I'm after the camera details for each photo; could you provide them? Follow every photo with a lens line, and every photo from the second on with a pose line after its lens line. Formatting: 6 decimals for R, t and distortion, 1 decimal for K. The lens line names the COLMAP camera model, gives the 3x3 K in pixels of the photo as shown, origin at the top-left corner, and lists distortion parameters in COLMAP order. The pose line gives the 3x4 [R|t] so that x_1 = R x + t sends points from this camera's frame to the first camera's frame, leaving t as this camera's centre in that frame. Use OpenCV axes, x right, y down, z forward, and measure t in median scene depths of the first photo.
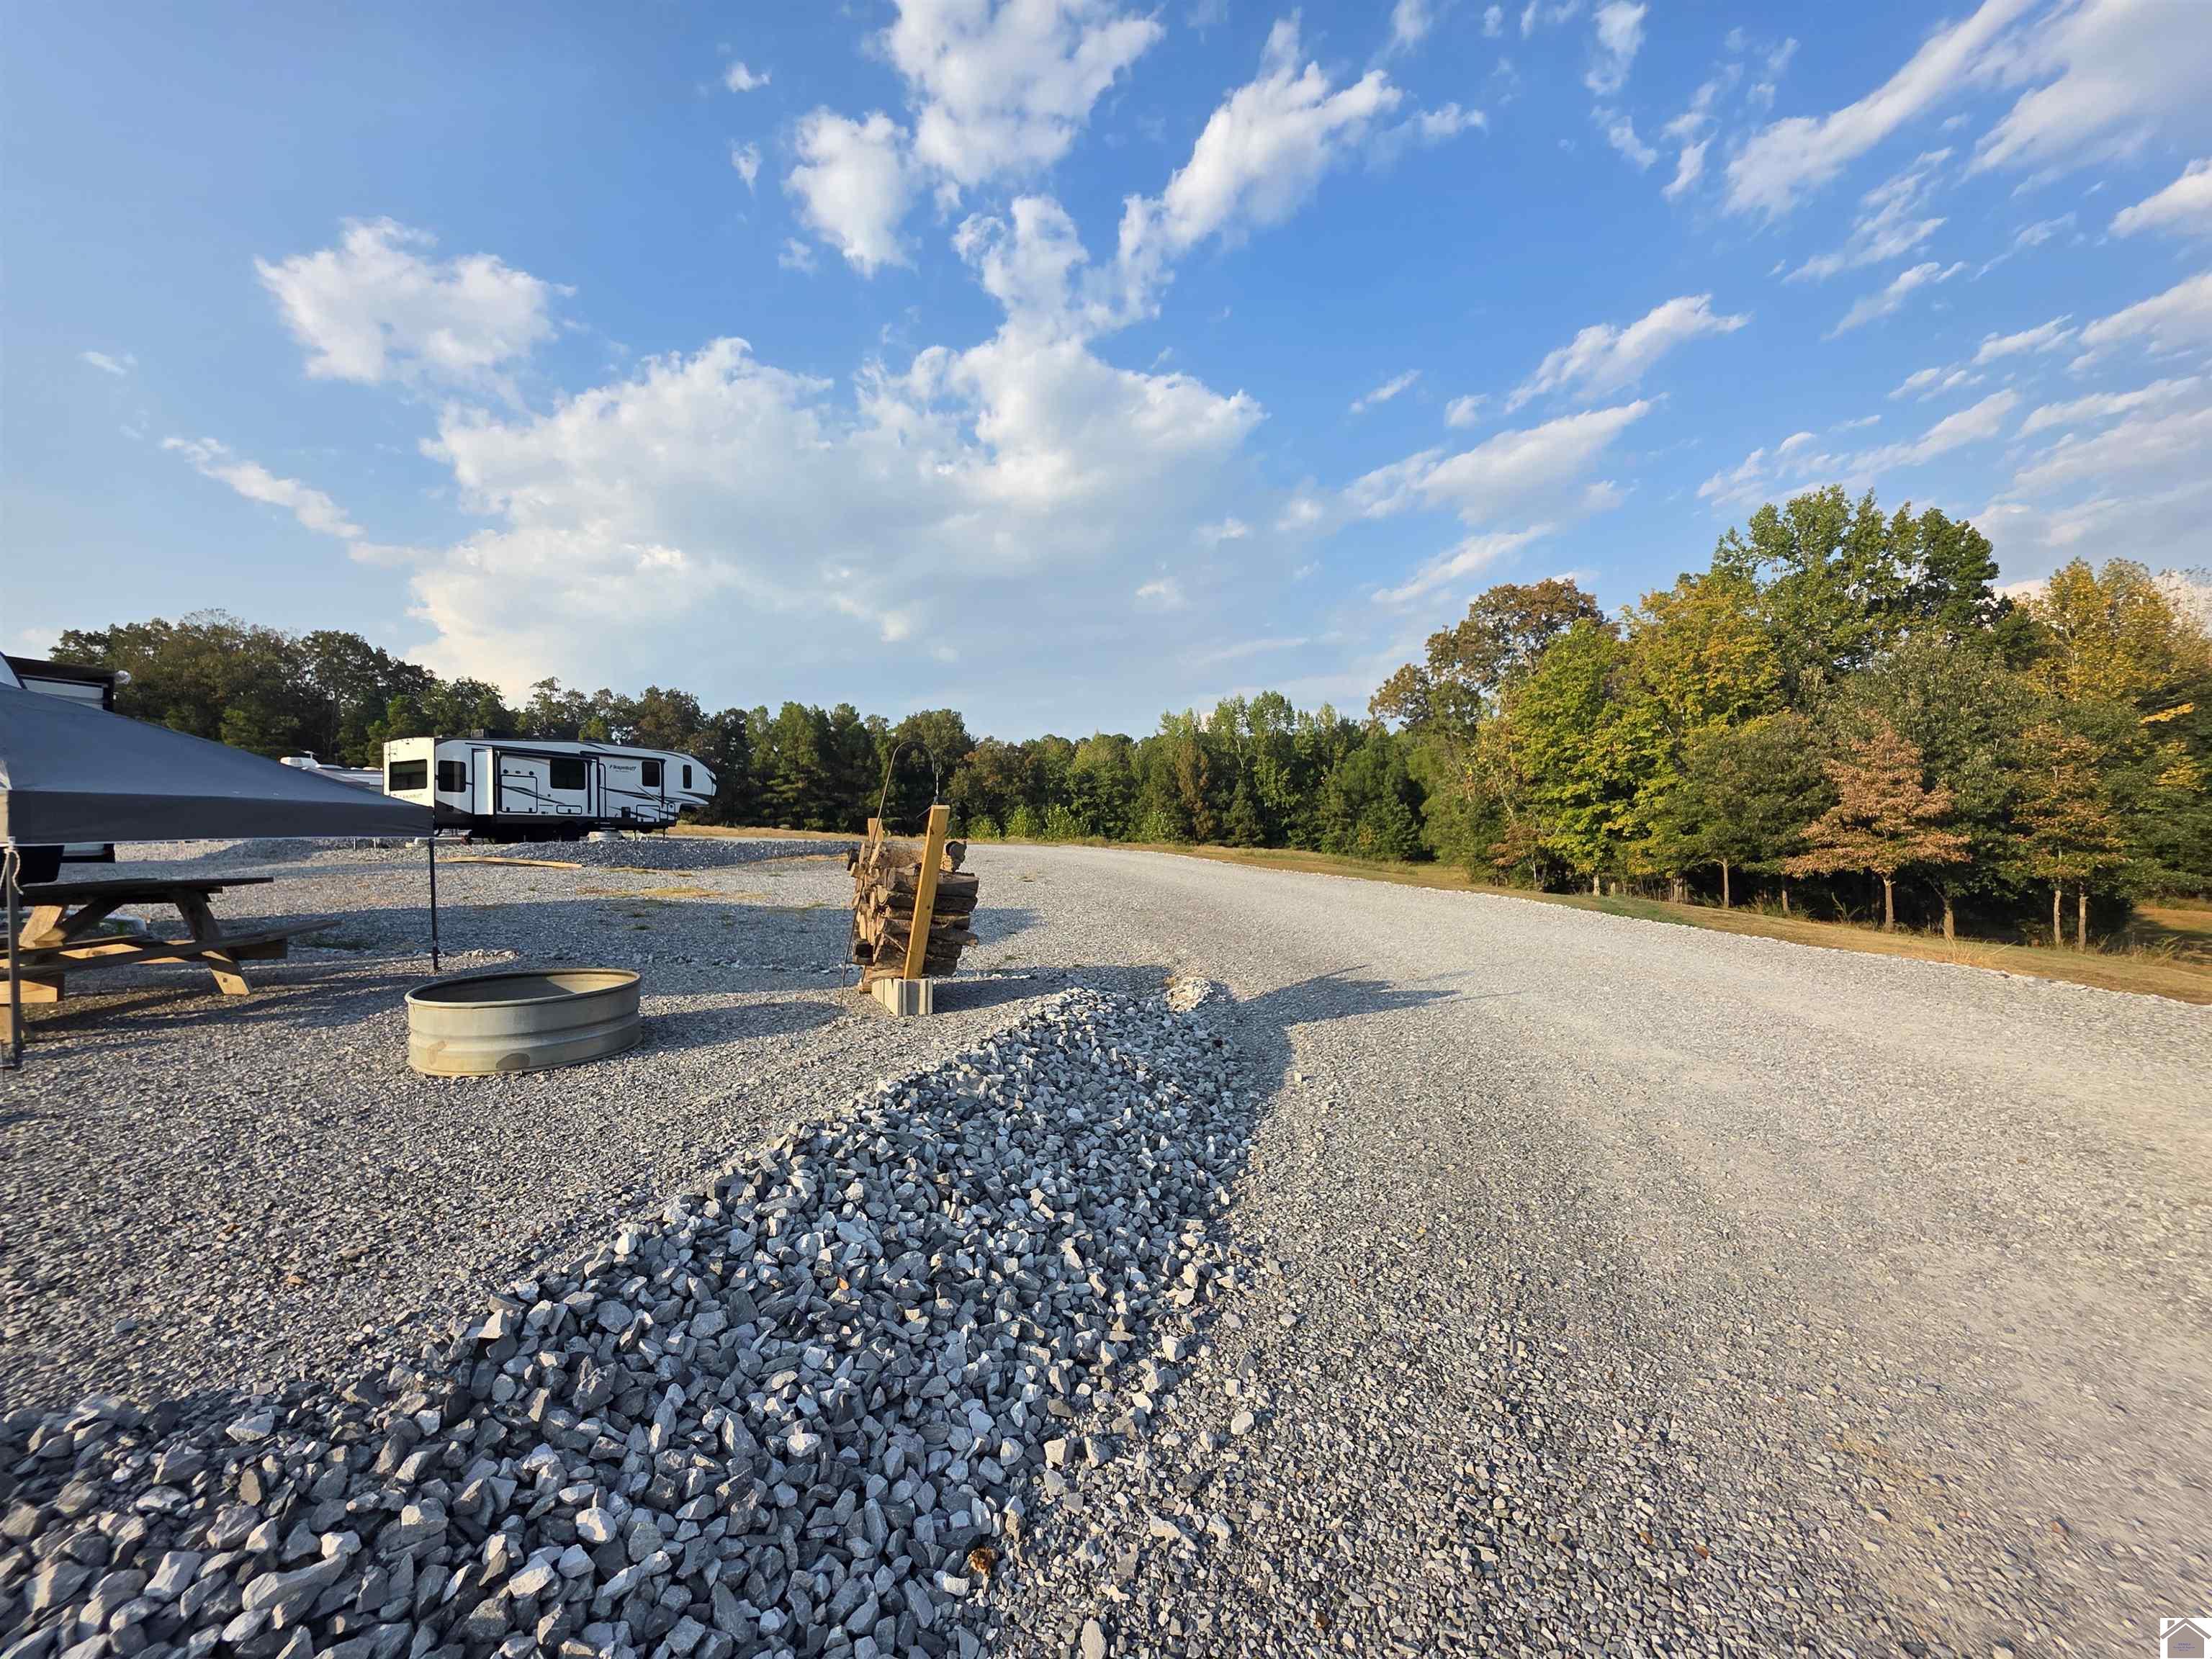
lens RADIAL K [[872.5, 0, 1100.2], [0, 872.5, 821.2], [0, 0, 1]] dist [-0.002435, 0.000056]
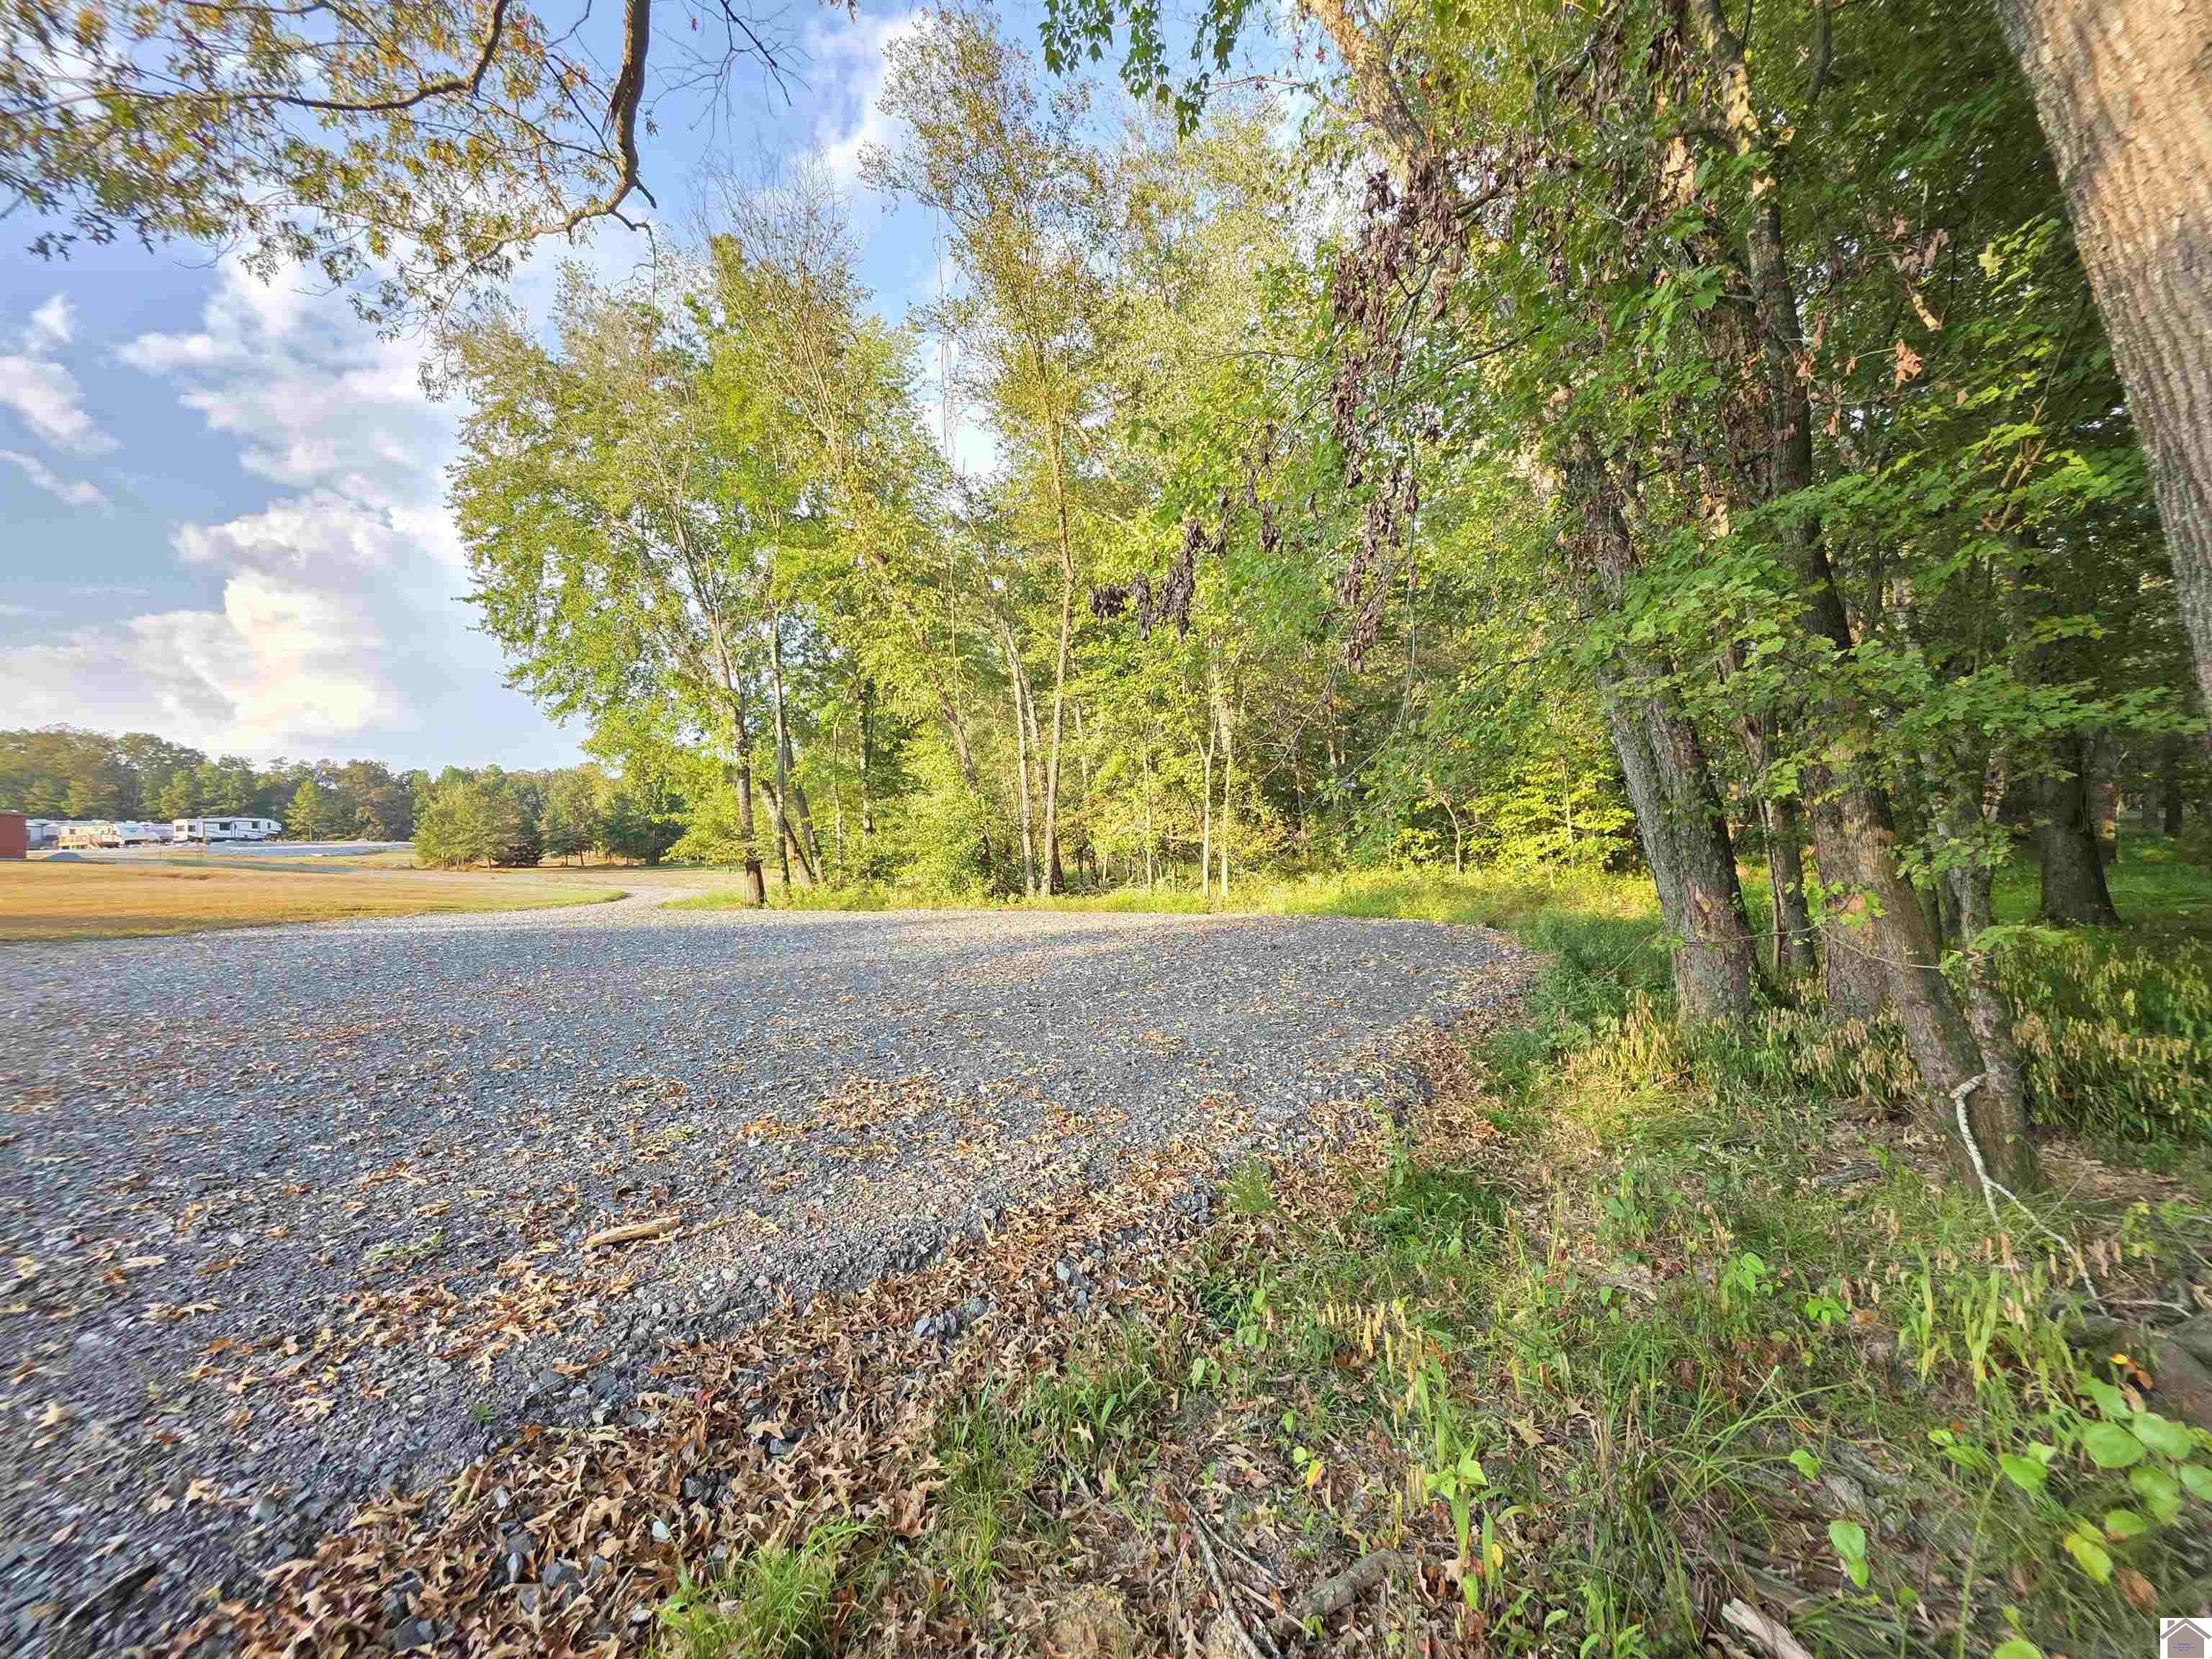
lens RADIAL K [[872.5, 0, 1100.2], [0, 872.5, 821.2], [0, 0, 1]] dist [-0.002435, 0.000056]
pose [[0.991719, -0.019901, 0.126875, 2.454748], [0.021351, 0.999721, -0.010080, 0.039974], [-0.126639, 0.012706, 0.991868, -2.974823]]
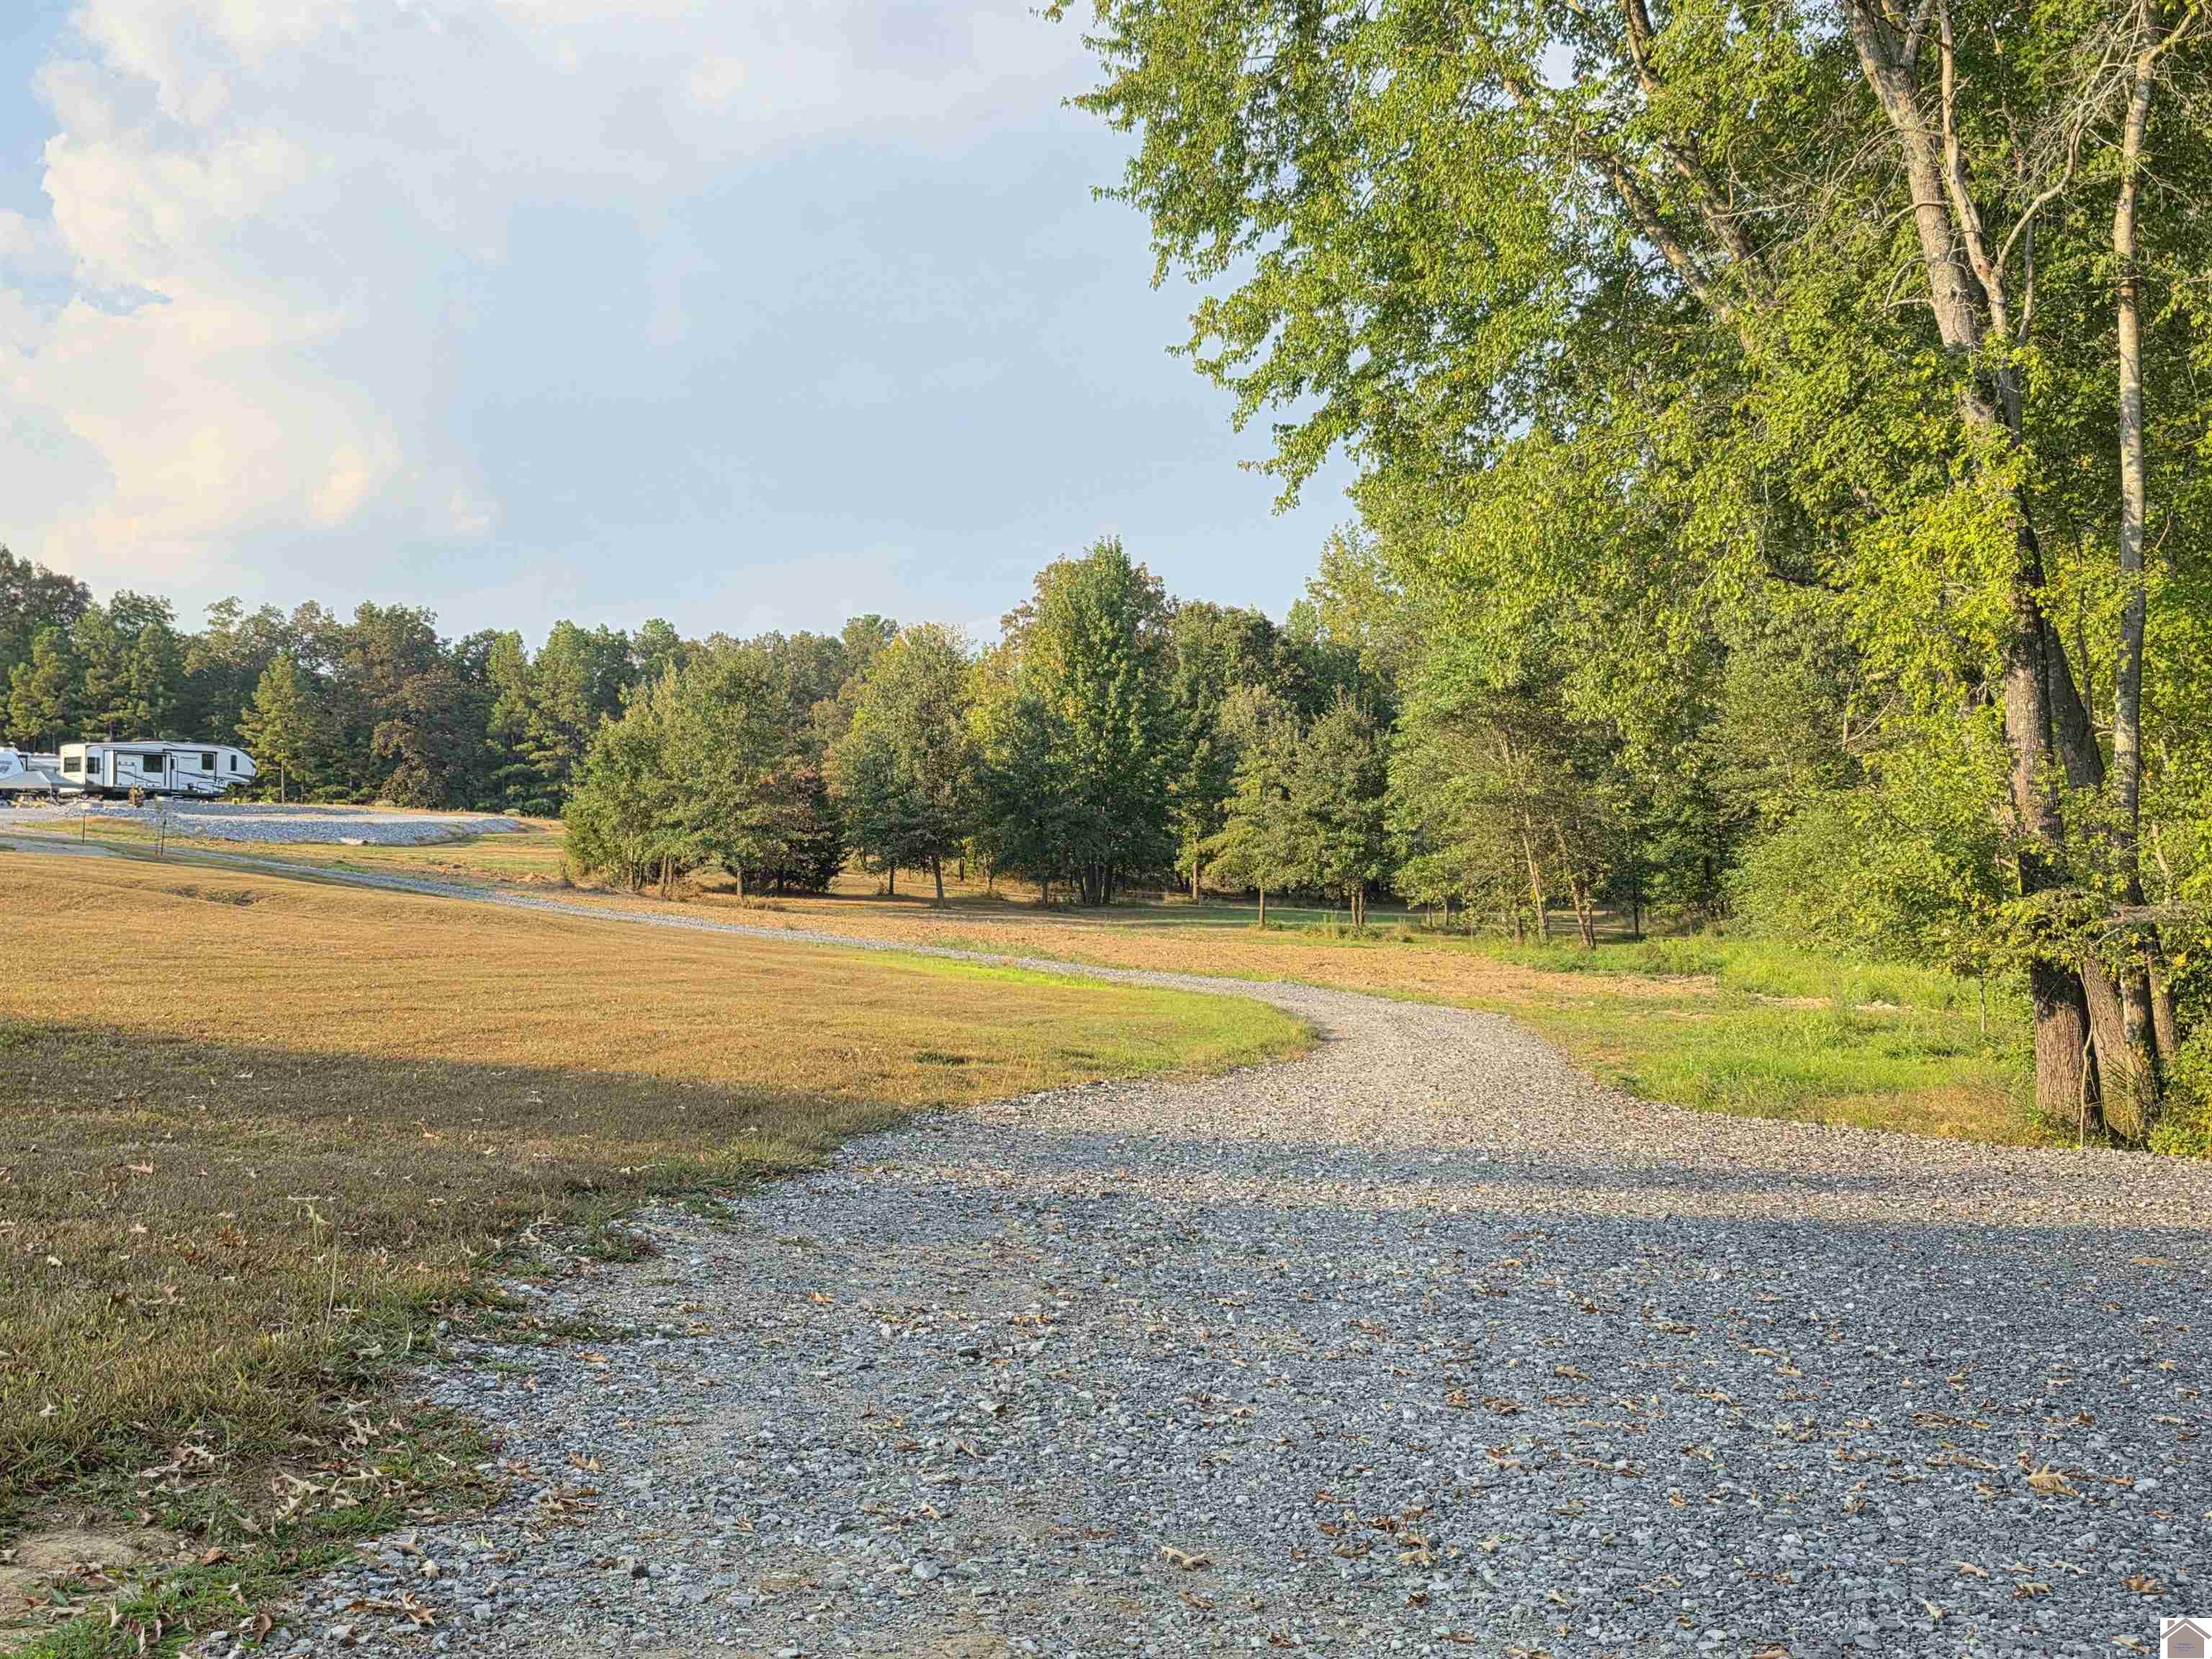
lens RADIAL K [[2594.7, 0, 1106.0], [0, 2594.7, 829.5], [0, 0, 1]] dist [0.058337, -0.034653]
pose [[0.960952, 0.016716, -0.276209, 2.160579], [-0.016958, 0.999855, 0.001512, 0.029194], [0.276194, 0.003231, 0.961096, -2.828414]]
